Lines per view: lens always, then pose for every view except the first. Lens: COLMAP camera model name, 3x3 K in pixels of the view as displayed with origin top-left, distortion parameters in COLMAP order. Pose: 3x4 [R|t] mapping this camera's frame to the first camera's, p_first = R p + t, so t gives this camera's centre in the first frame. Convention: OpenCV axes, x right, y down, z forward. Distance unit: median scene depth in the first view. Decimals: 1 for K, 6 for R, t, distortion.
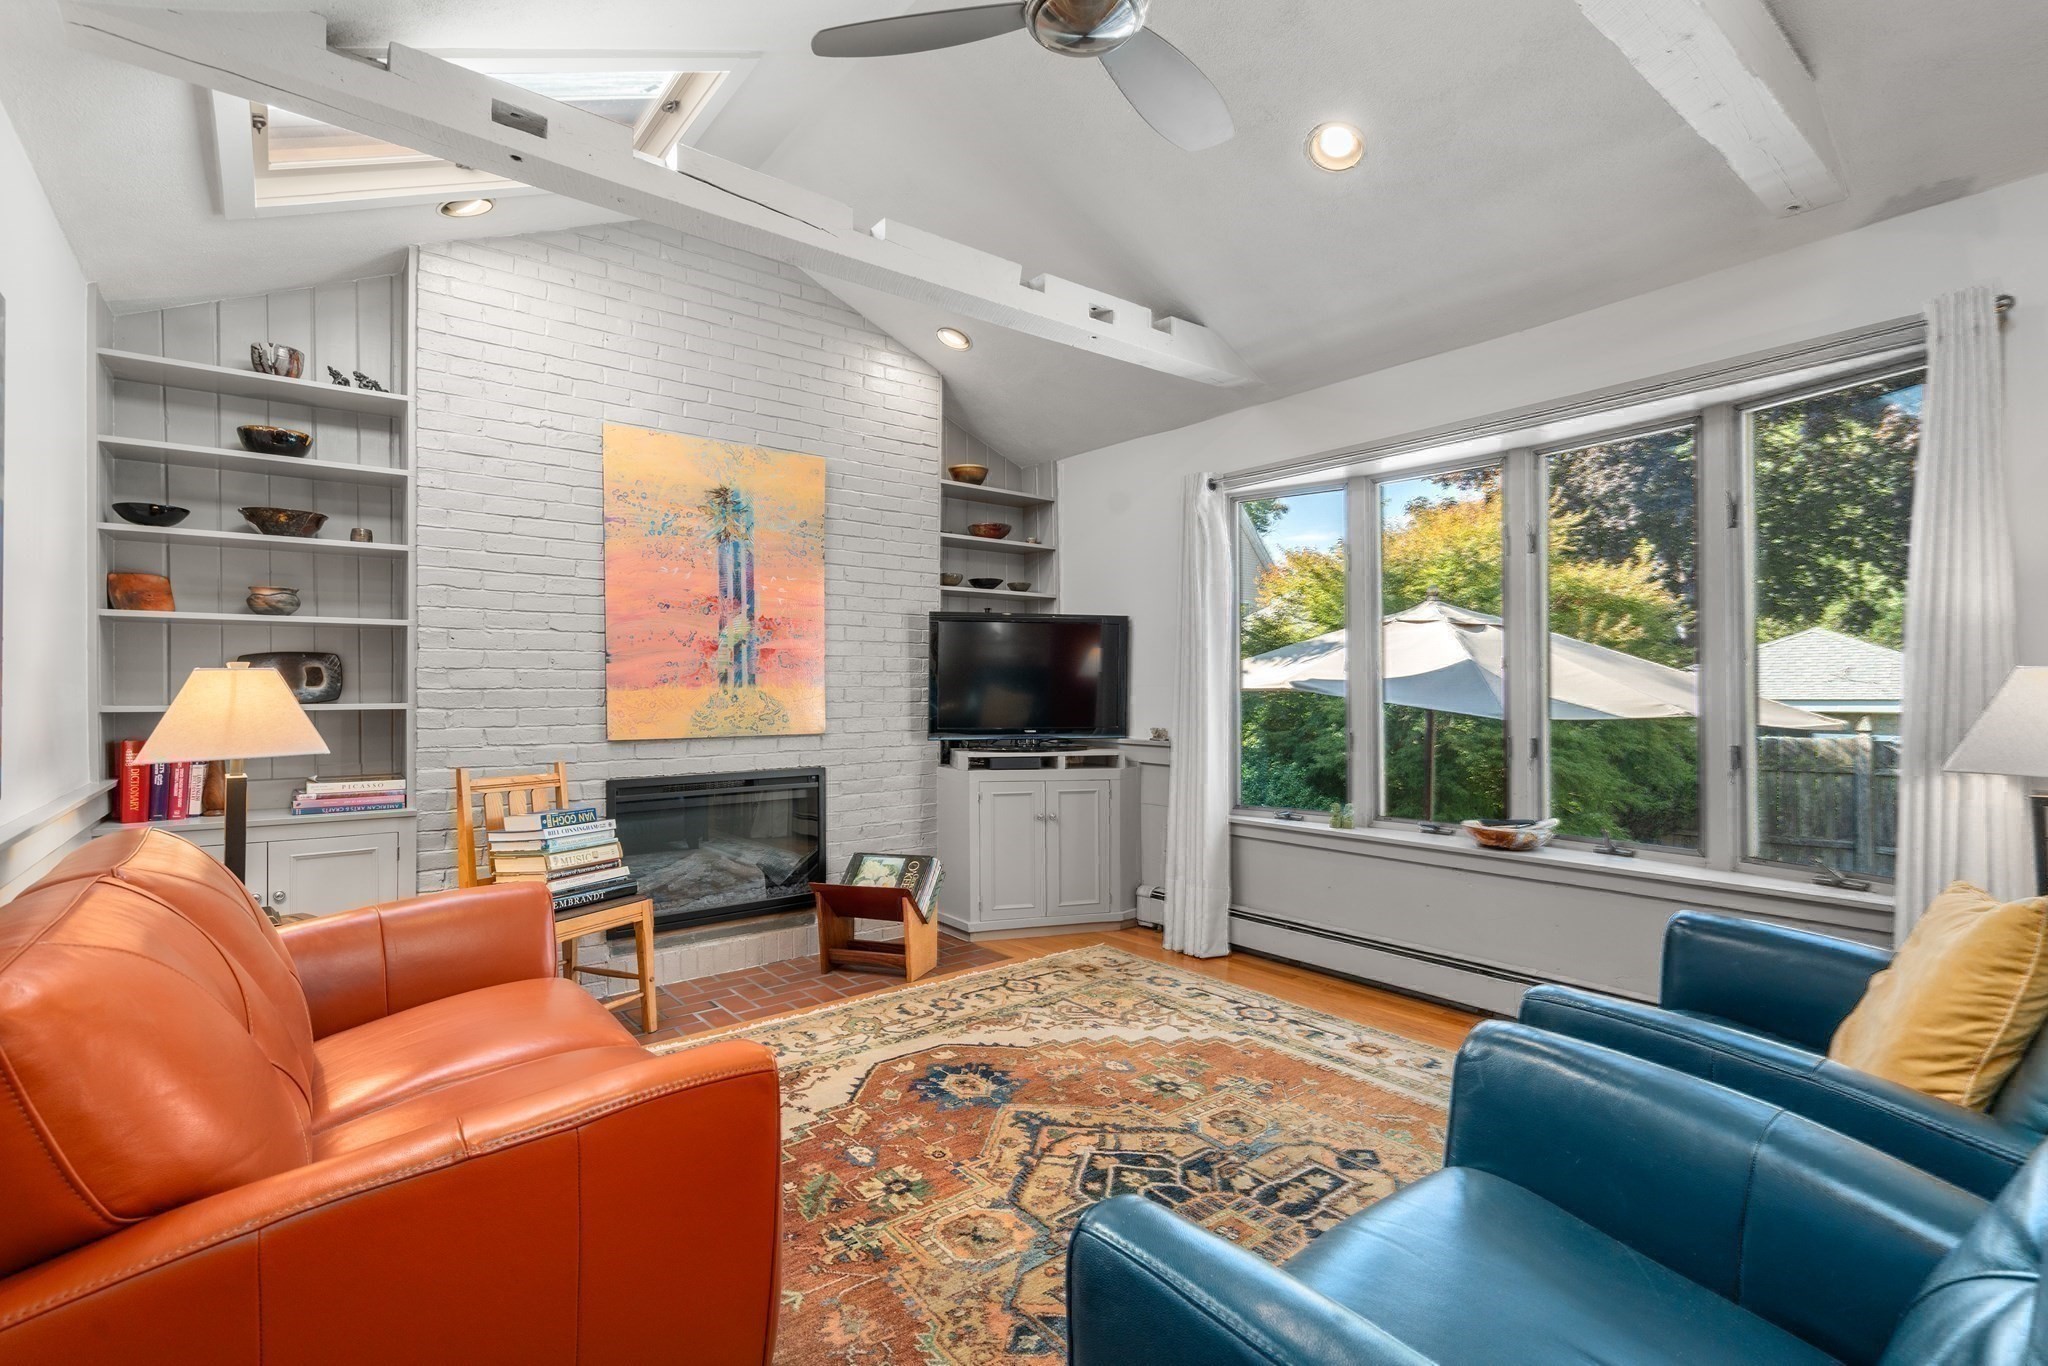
lens RADIAL K [[949.9, 0, 1024.5], [0, 949.9, 681.2], [0, 0, 1]] dist [0.000080, 0.001353]
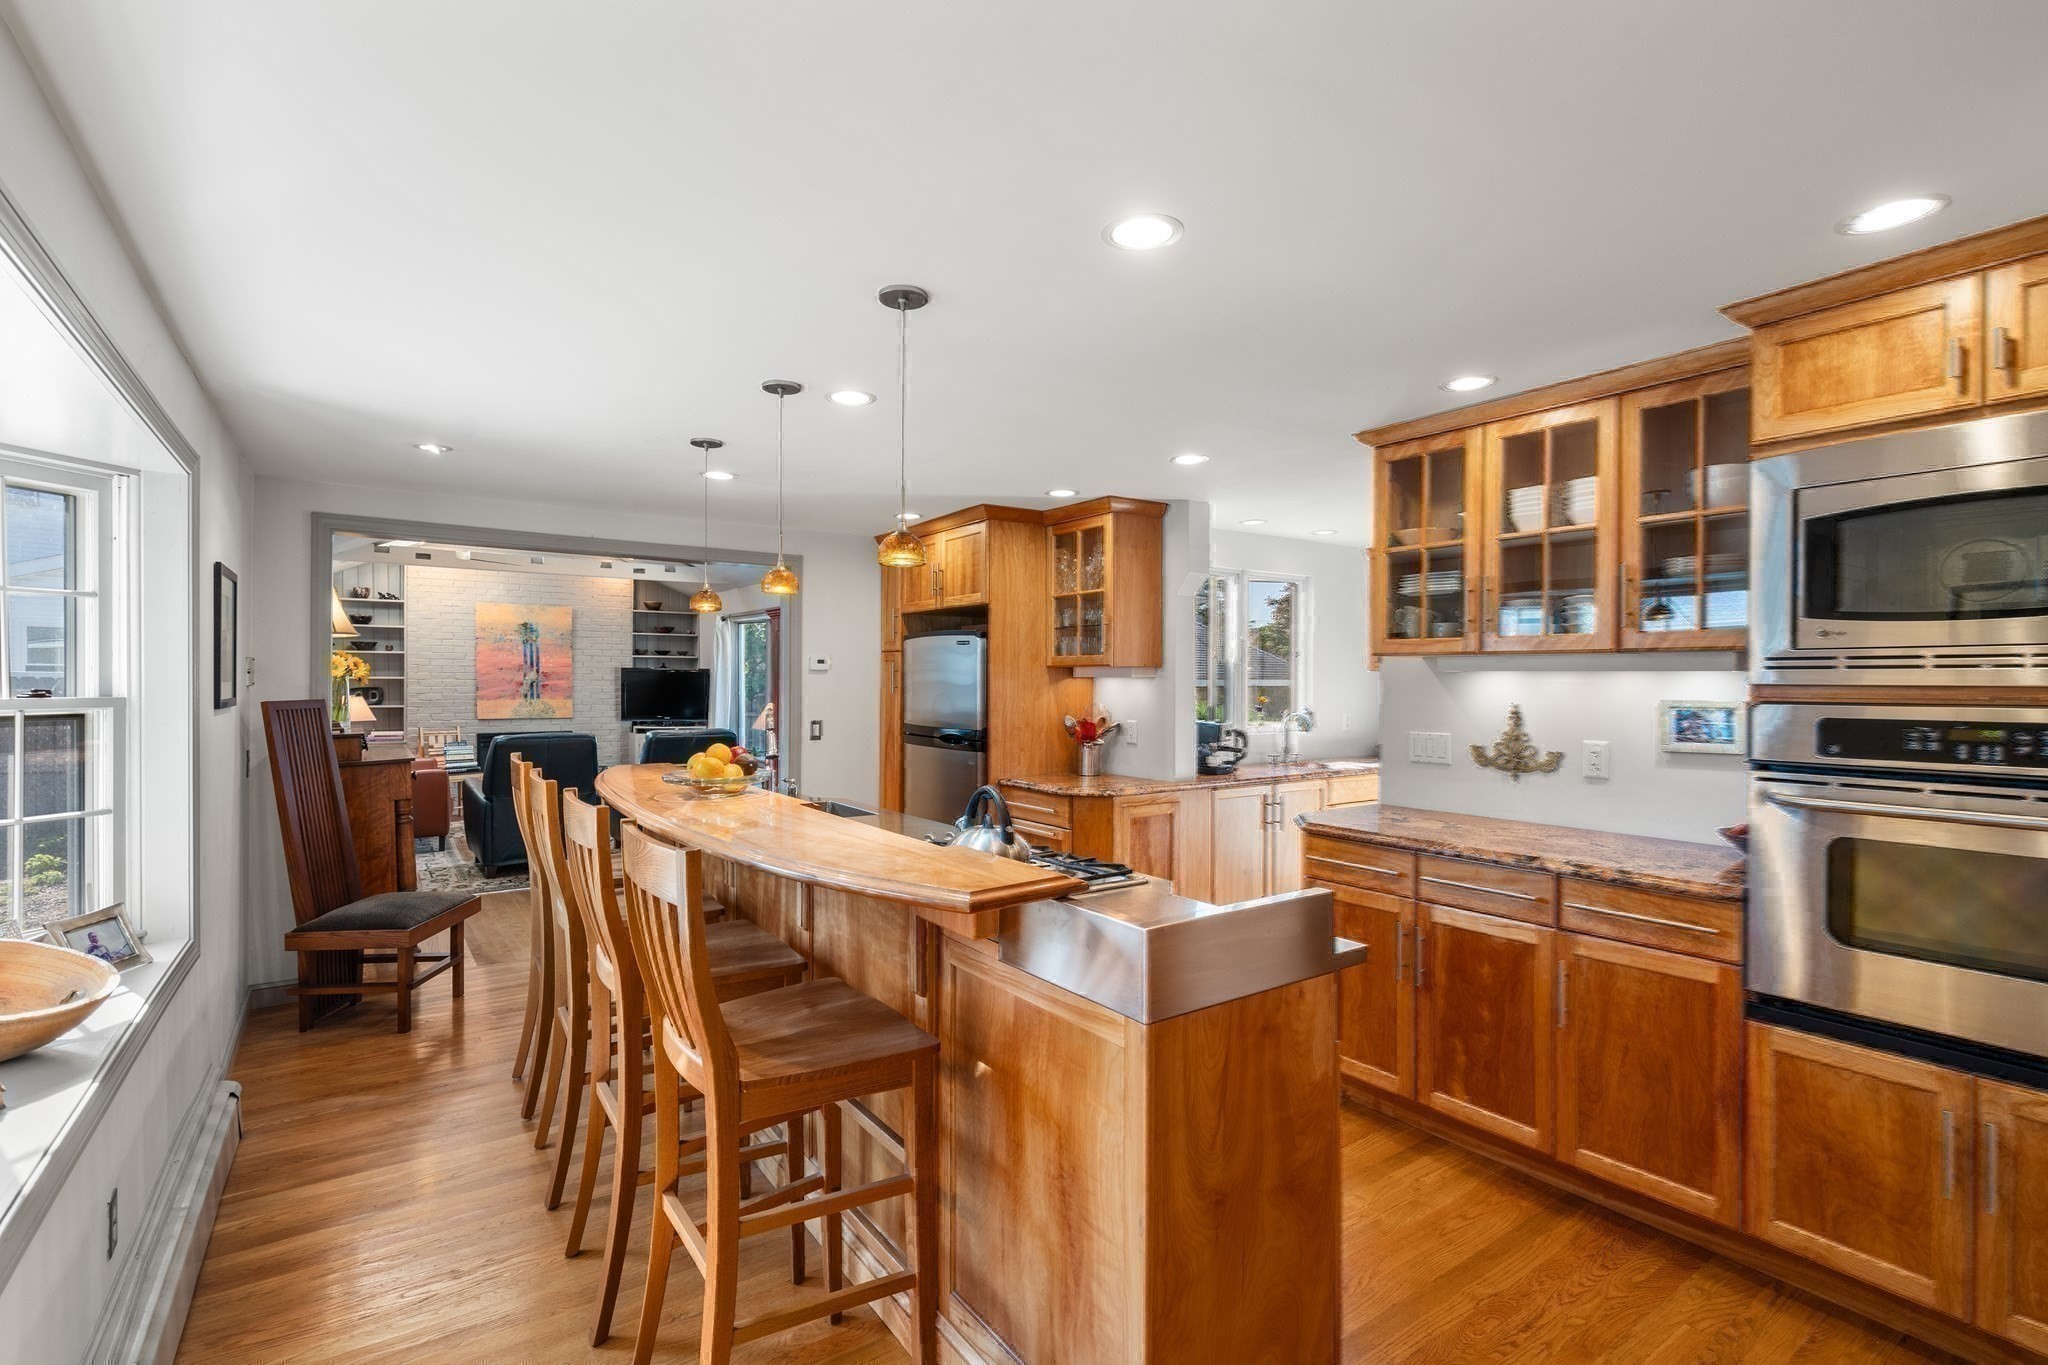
lens RADIAL K [[949.9, 0, 1021.6], [0, 949.9, 686.3], [0, 0, 1]] dist [0.000080, 0.001353]
pose [[0.998668, 0.005912, -0.051261, 2.327393], [-0.005483, 0.999949, 0.008505, -0.117090], [0.051308, -0.008213, 0.998649, -3.035317]]
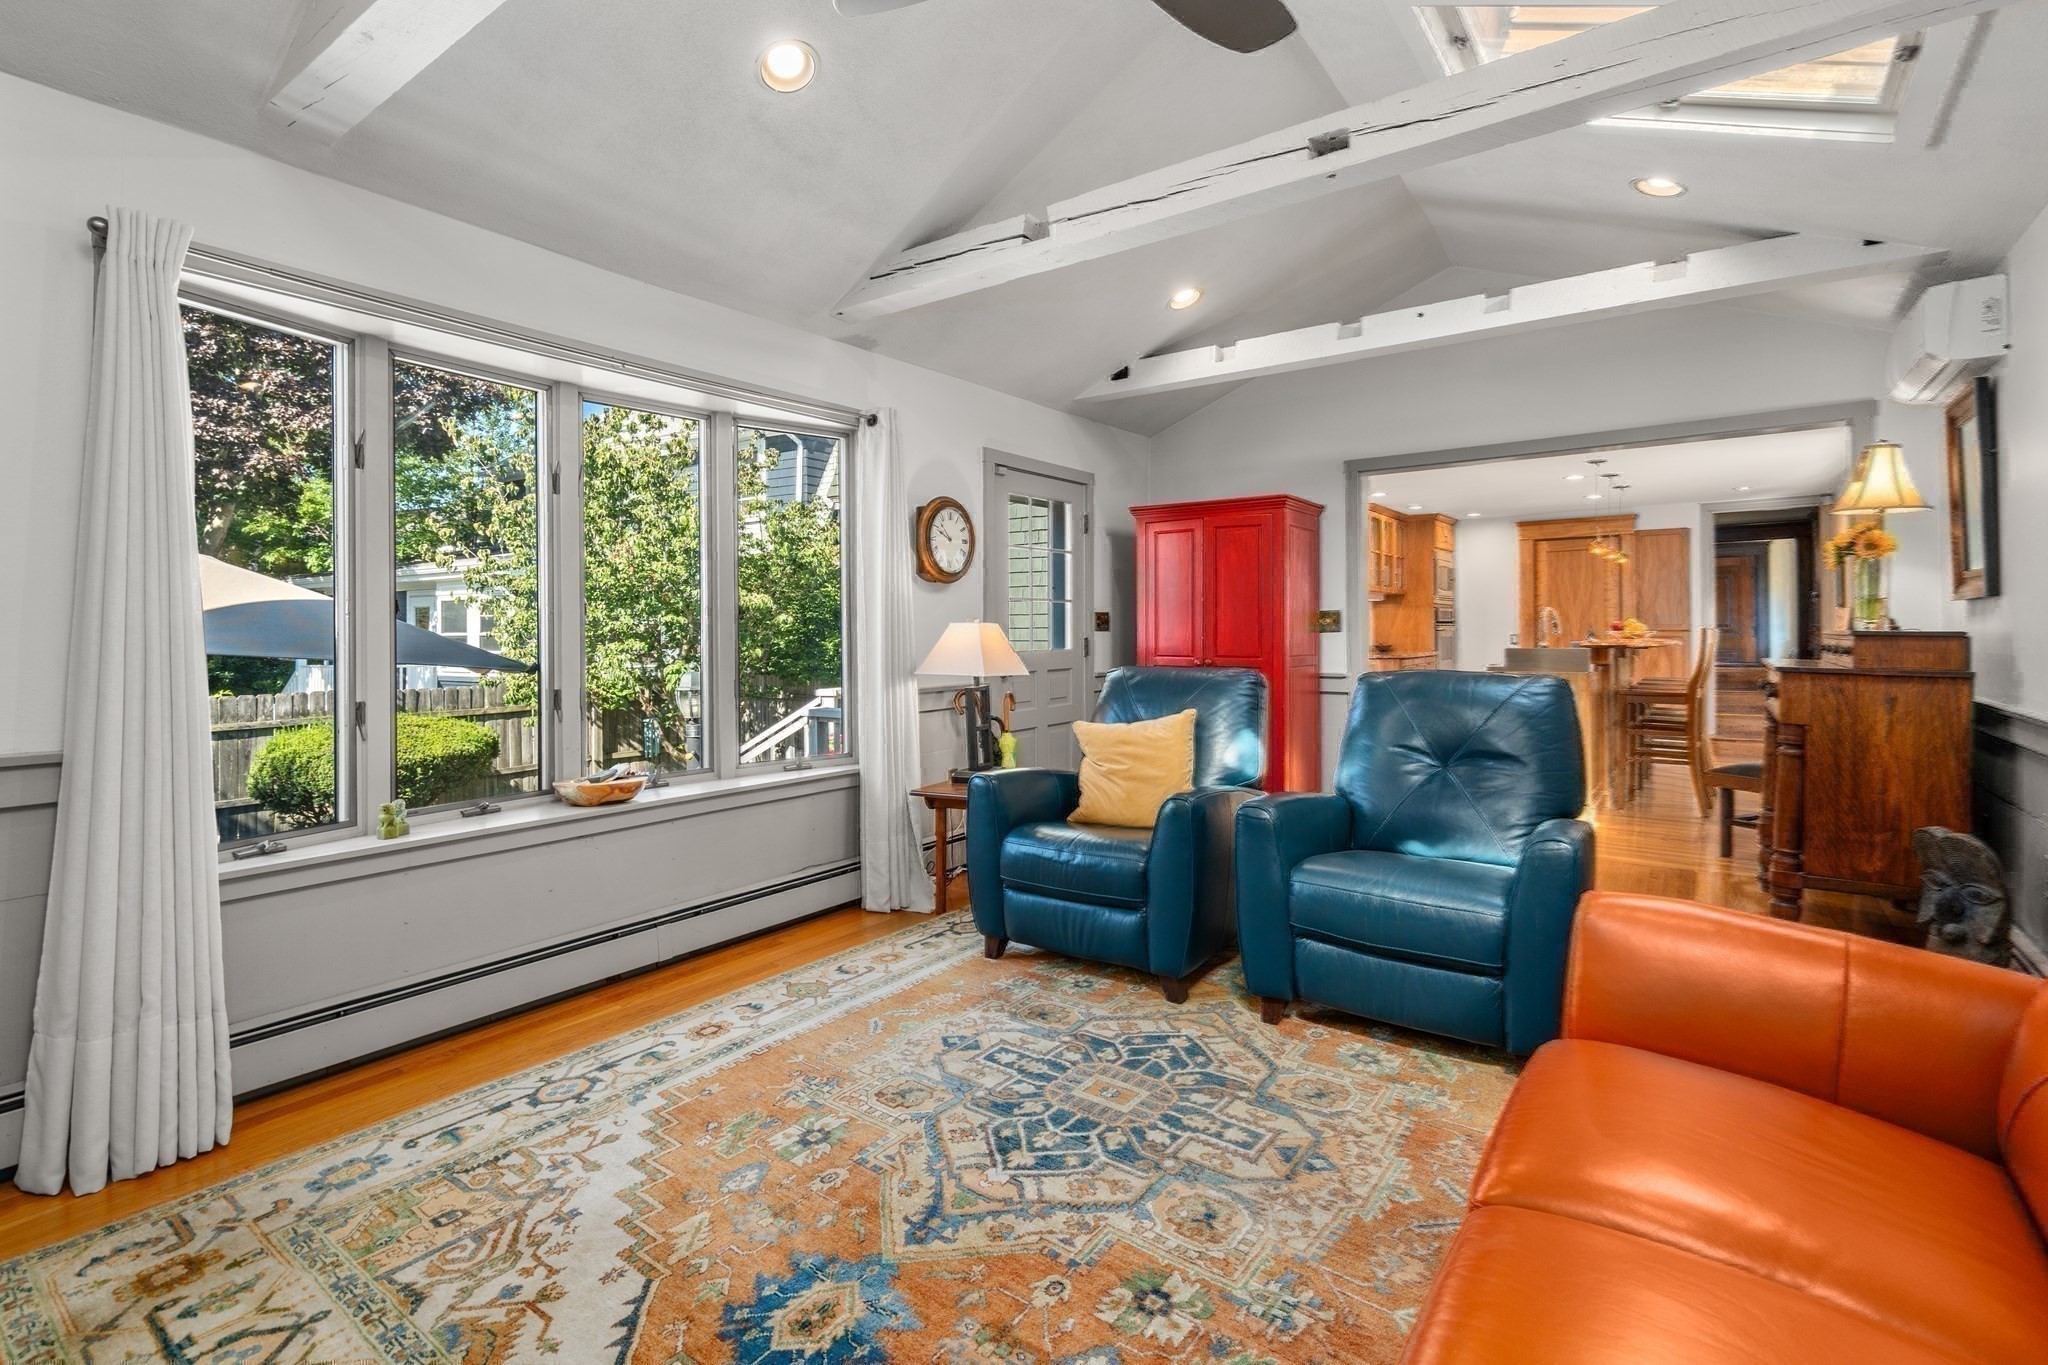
lens RADIAL K [[949.9, 0, 1033.7], [0, 949.9, 640.6], [0, 0, 1]] dist [0.000080, 0.001353]
pose [[-0.271412, -0.000740, 0.962463, -0.547359], [0.002080, 0.999997, 0.001355, 0.010322], [-0.962461, 0.002369, -0.271409, 0.860382]]
